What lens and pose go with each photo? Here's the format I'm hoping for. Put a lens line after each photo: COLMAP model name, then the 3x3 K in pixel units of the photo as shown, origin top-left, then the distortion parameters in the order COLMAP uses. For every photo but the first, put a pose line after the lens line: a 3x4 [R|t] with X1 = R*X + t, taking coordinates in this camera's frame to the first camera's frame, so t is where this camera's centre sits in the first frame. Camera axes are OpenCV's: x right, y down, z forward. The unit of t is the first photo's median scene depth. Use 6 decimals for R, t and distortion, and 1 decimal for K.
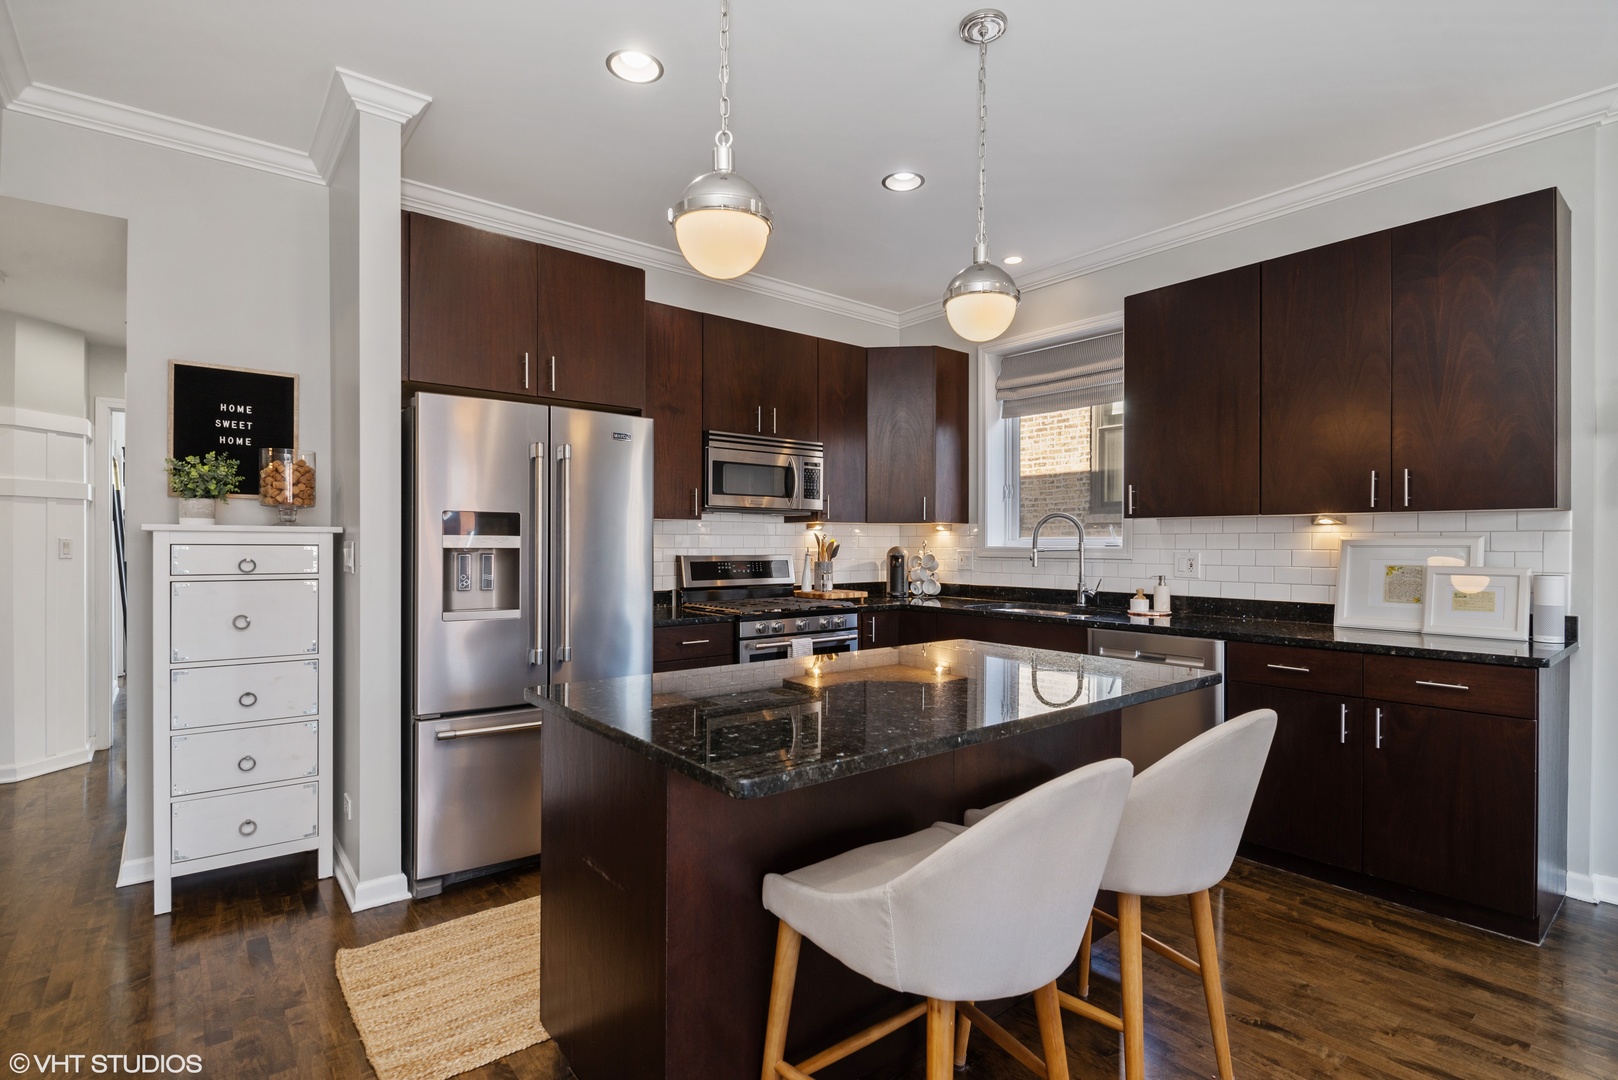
lens RADIAL K [[771.7, 0, 813.8], [0, 771.7, 544.6], [0, 0, 1]] dist [-0.010978, 0.000070]
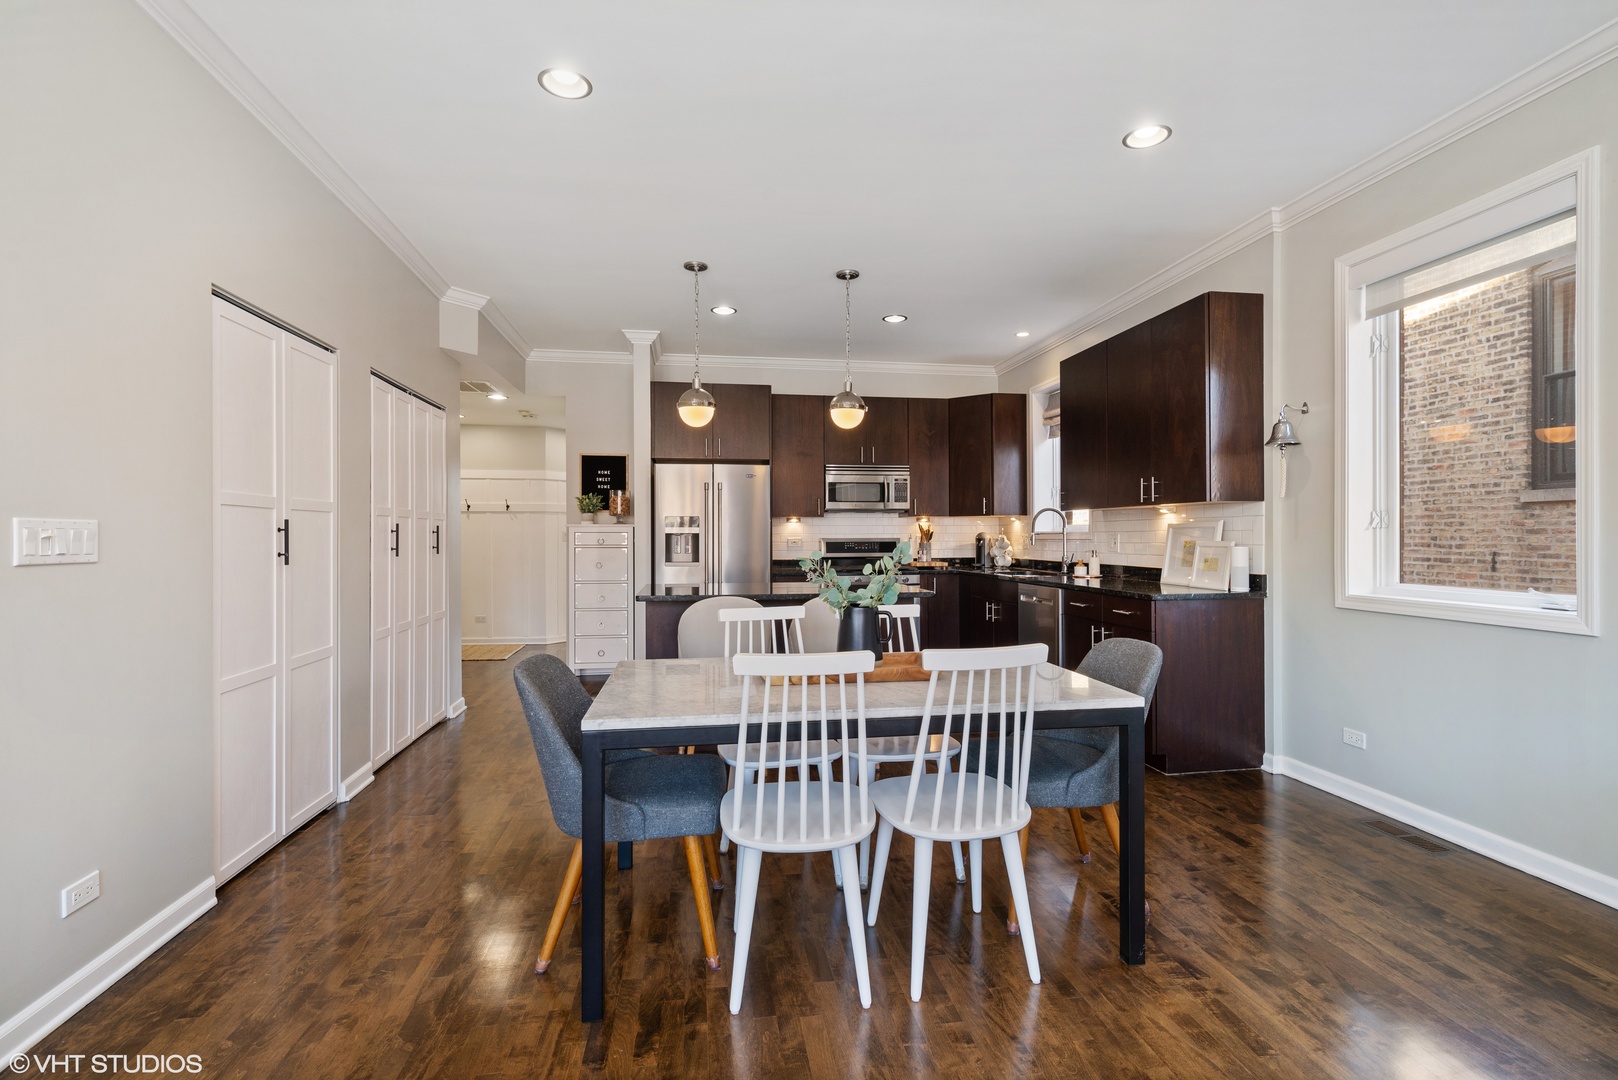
lens RADIAL K [[740.0, 0, 812.8], [0, 740.0, 535.1], [0, 0, 1]] dist [-0.000975, -0.000155]
pose [[0.863913, -0.006369, -0.503602, 0.694222], [0.004981, 0.999979, -0.004101, 0.015171], [0.503617, 0.001035, 0.863926, -0.453389]]
